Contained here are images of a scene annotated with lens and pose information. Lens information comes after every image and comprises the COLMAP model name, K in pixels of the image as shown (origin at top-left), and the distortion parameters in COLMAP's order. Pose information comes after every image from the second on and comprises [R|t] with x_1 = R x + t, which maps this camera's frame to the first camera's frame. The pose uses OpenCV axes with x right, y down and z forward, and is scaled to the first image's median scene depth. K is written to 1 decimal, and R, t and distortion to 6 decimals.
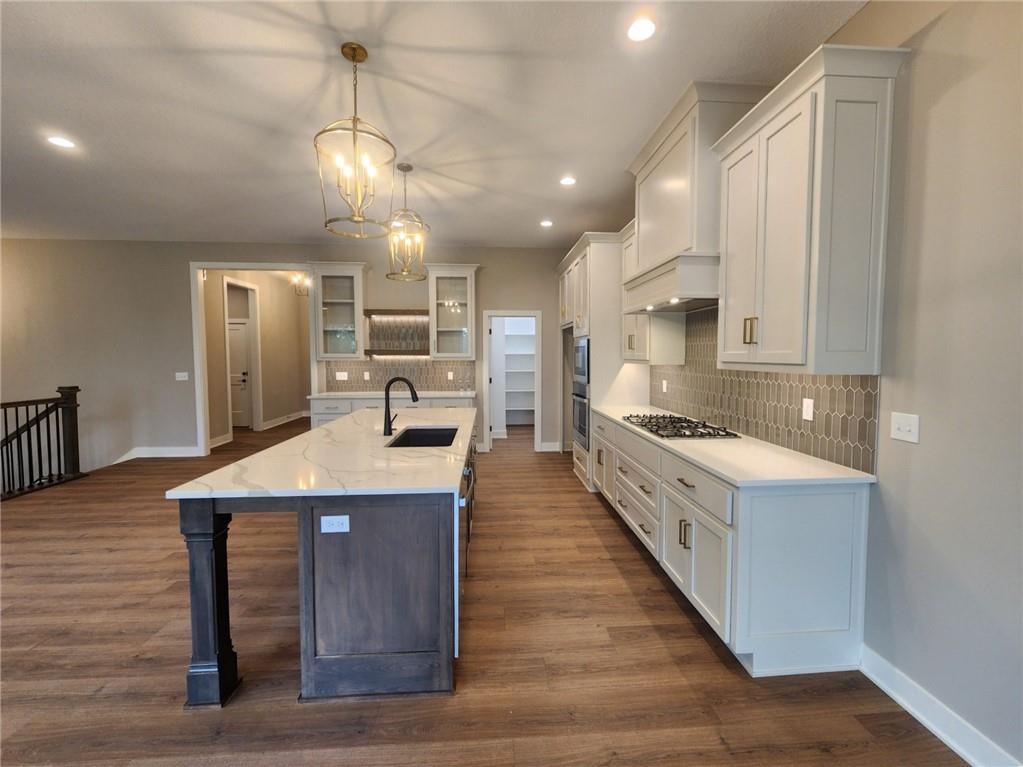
lens RADIAL K [[421.4, 0, 516.5], [0, 421.4, 377.8], [0, 0, 1]] dist [-0.002142, -0.000061]
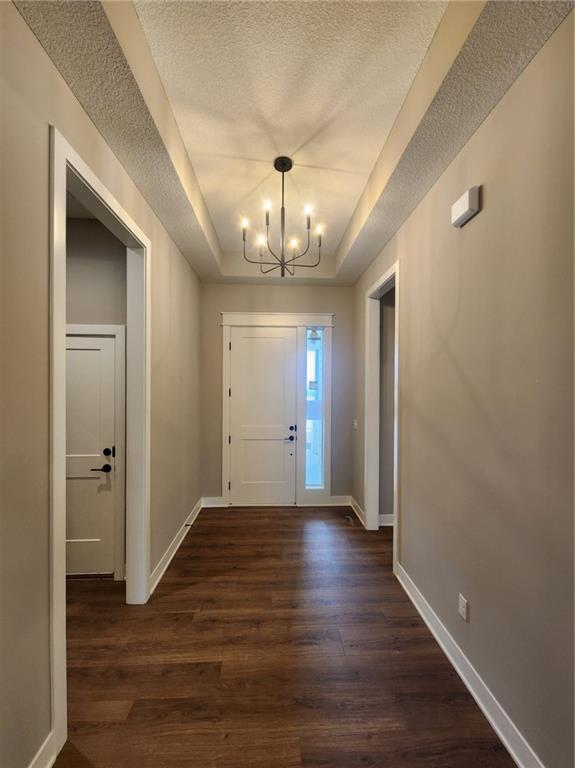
lens RADIAL K [[307.9, 0, 288.9], [0, 307.9, 380.0], [0, 0, 1]] dist [0.002110, 0.000178]
pose [[0.999973, 0.003289, -0.006535, -0.620873], [-0.003553, 0.999163, -0.040755, -0.097681], [0.006396, 0.040777, 0.999148, 0.923457]]
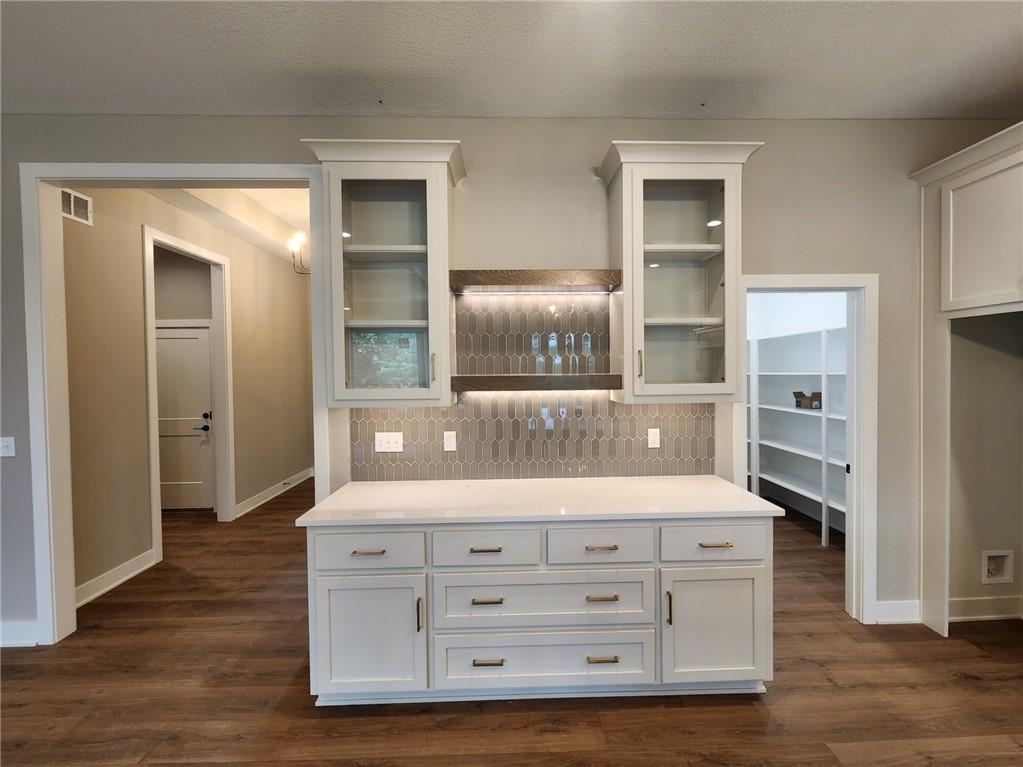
lens RADIAL K [[421.4, 0, 516.5], [0, 421.4, 377.8], [0, 0, 1]] dist [-0.002142, -0.000061]
pose [[0.999416, -0.009995, -0.032668, -0.277959], [0.008792, 0.999285, -0.036767, -0.049749], [0.033013, 0.036458, 0.998790, 0.596484]]
